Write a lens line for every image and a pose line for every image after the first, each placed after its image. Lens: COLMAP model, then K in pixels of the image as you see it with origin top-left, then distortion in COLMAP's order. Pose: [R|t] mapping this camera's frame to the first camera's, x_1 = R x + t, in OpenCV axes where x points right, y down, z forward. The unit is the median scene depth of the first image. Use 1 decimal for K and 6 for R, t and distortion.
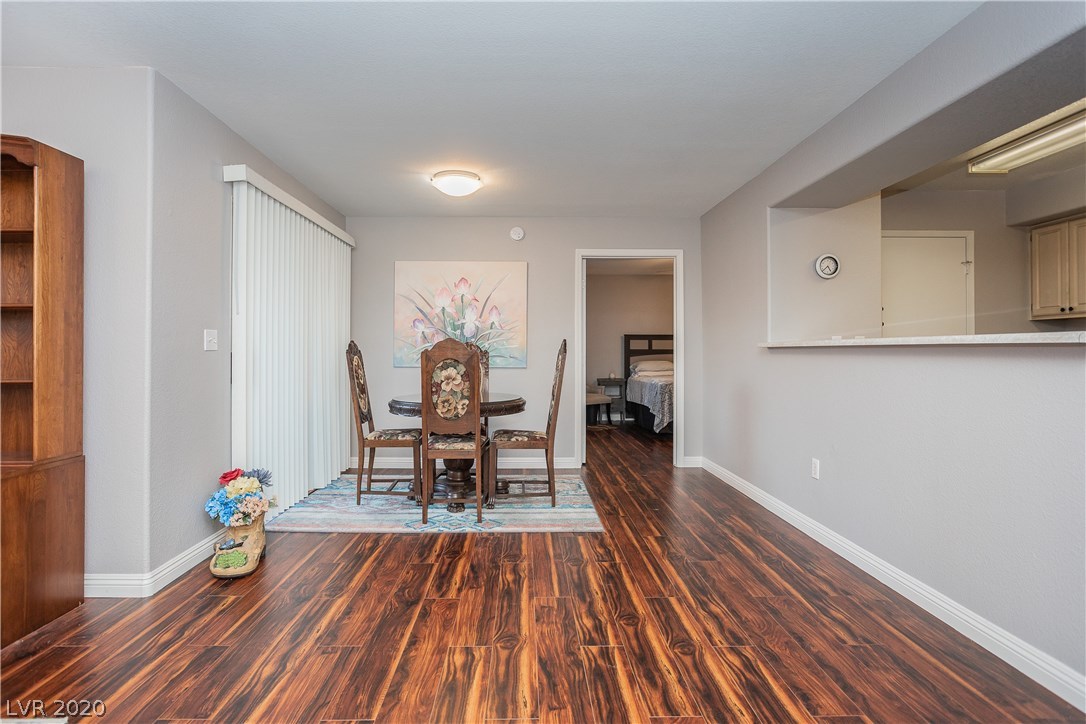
lens RADIAL K [[537.9, 0, 531.2], [0, 537.9, 345.4], [0, 0, 1]] dist [-0.039837, 0.022737]
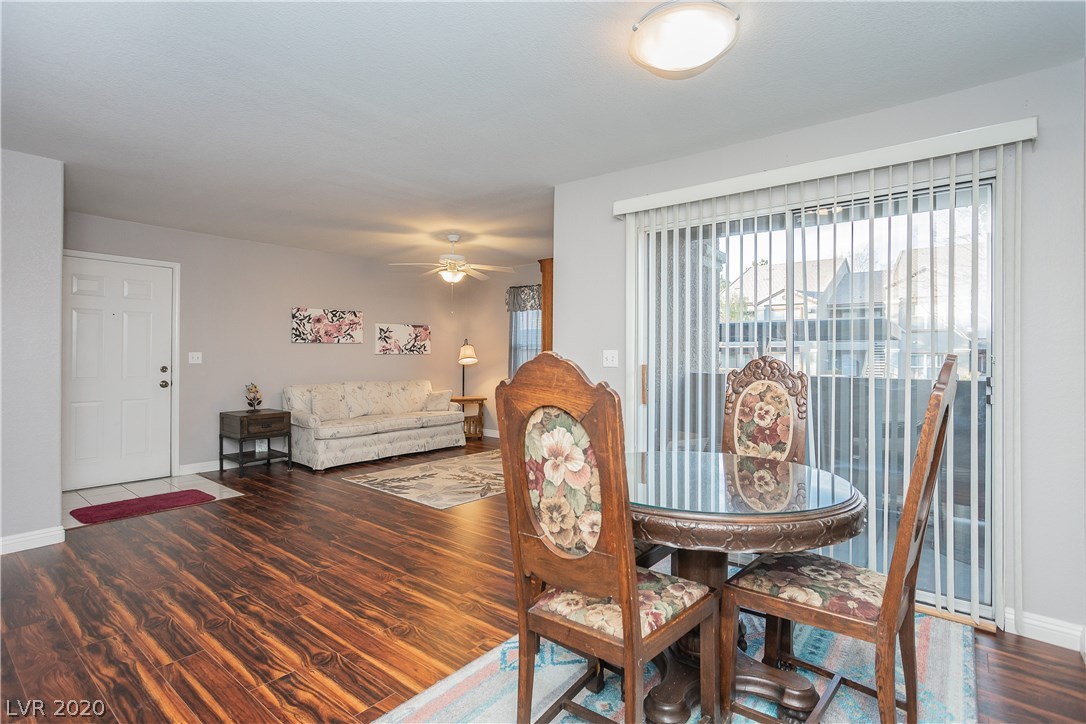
lens RADIAL K [[524.2, 0, 541.4], [0, 524.2, 353.6], [0, 0, 1]] dist [-0.050019, 0.028396]
pose [[-0.633710, -0.004186, -0.773560, 0.367067], [0.005618, 0.999934, -0.010013, -0.009607], [0.773551, -0.010691, -0.633644, 1.397641]]
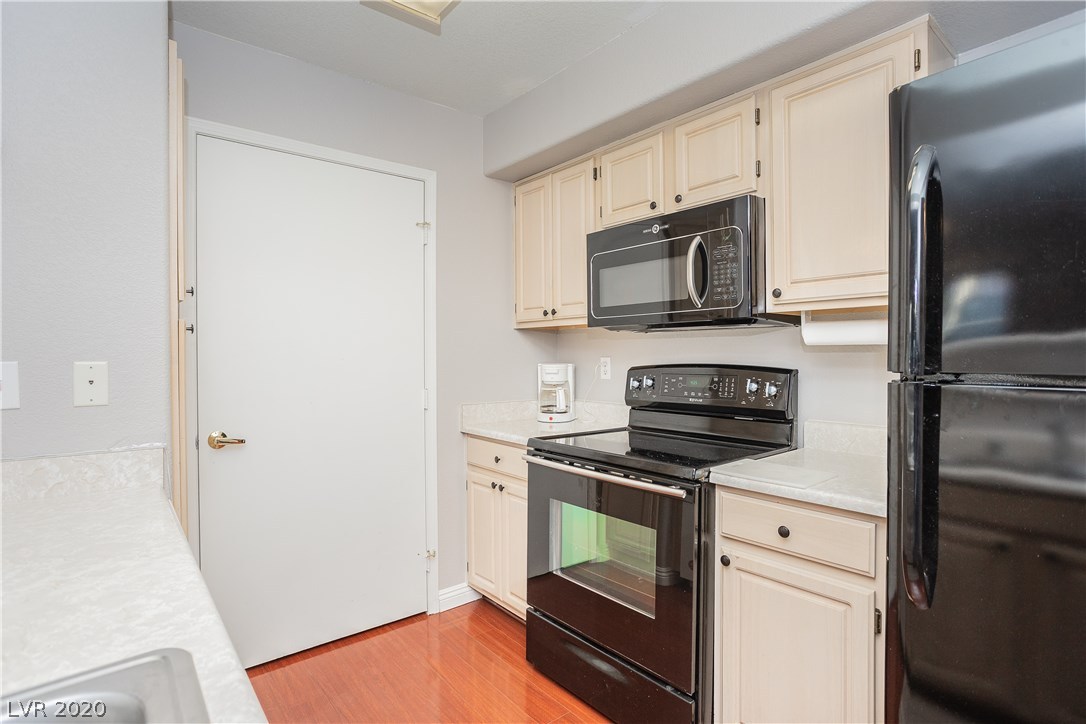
lens RADIAL K [[538.5, 0, 542.9], [0, 538.5, 358.7], [0, 0, 1]] dist [-0.054352, 0.031248]
pose [[0.776105, -0.008402, 0.630548, 0.702397], [-0.002953, 0.999852, 0.016957, -0.028016], [-0.630597, -0.015022, 0.775965, 0.591264]]
